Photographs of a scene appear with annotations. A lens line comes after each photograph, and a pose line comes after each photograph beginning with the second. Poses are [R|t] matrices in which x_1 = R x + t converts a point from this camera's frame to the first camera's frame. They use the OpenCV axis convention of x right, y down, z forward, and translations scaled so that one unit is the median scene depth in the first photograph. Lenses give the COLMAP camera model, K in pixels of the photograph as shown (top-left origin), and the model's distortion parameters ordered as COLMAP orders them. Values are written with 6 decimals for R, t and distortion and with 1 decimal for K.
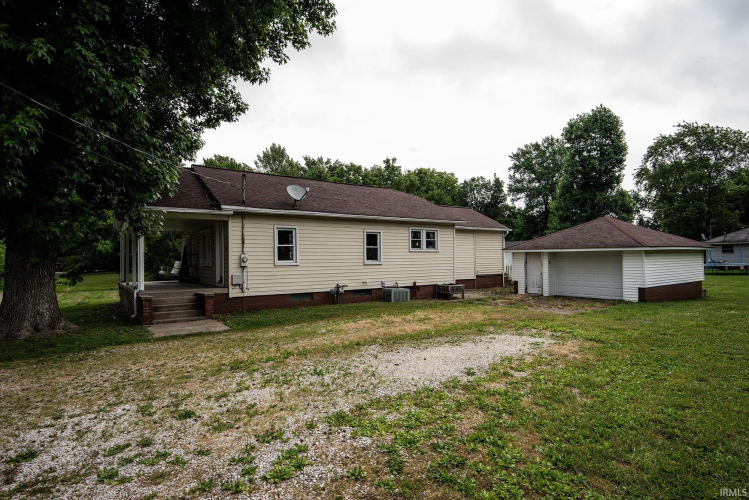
lens RADIAL K [[408.6, 0, 376.6], [0, 408.6, 251.7], [0, 0, 1]] dist [-0.013526, -0.003284]
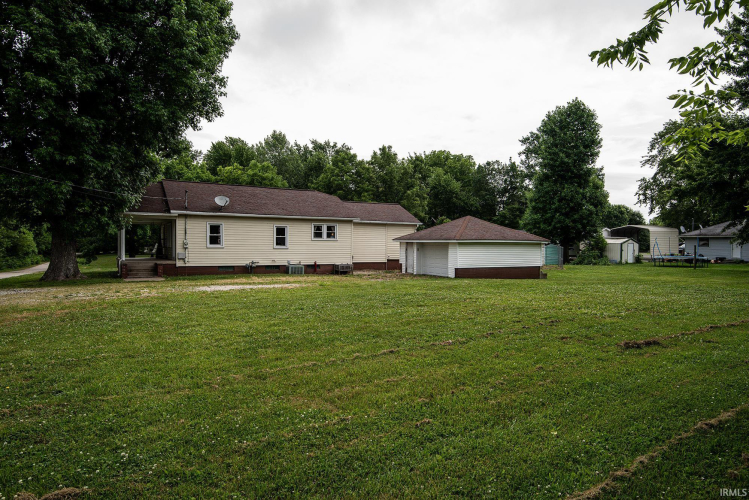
lens RADIAL K [[468.6, 0, 374.4], [0, 468.6, 252.9], [0, 0, 1]] dist [0.003077, -0.001118]
pose [[0.994994, 0.020937, -0.097713, 0.415053], [-0.017690, 0.999266, 0.033974, -0.013660], [0.098353, -0.032076, 0.994635, -0.537505]]
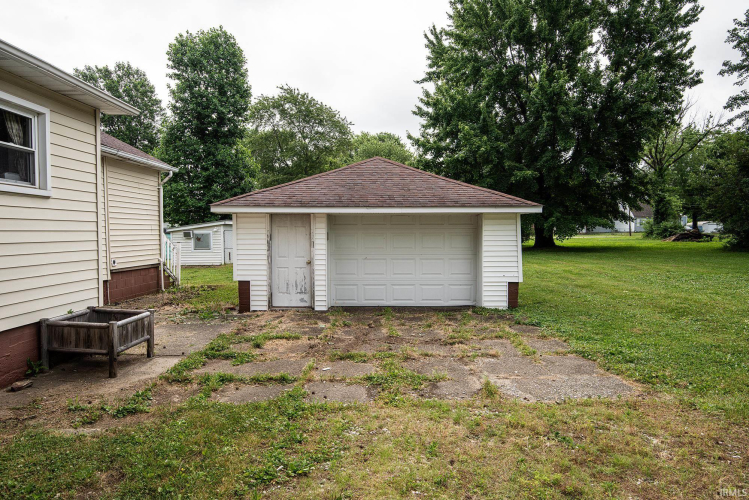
lens RADIAL K [[468.6, 0, 372.6], [0, 468.6, 250.9], [0, 0, 1]] dist [0.003077, -0.001118]
pose [[0.587852, -0.024210, 0.808606, 0.028000], [-0.015911, 0.999013, 0.041478, 0.018926], [-0.808812, -0.037249, 0.586886, 0.625312]]
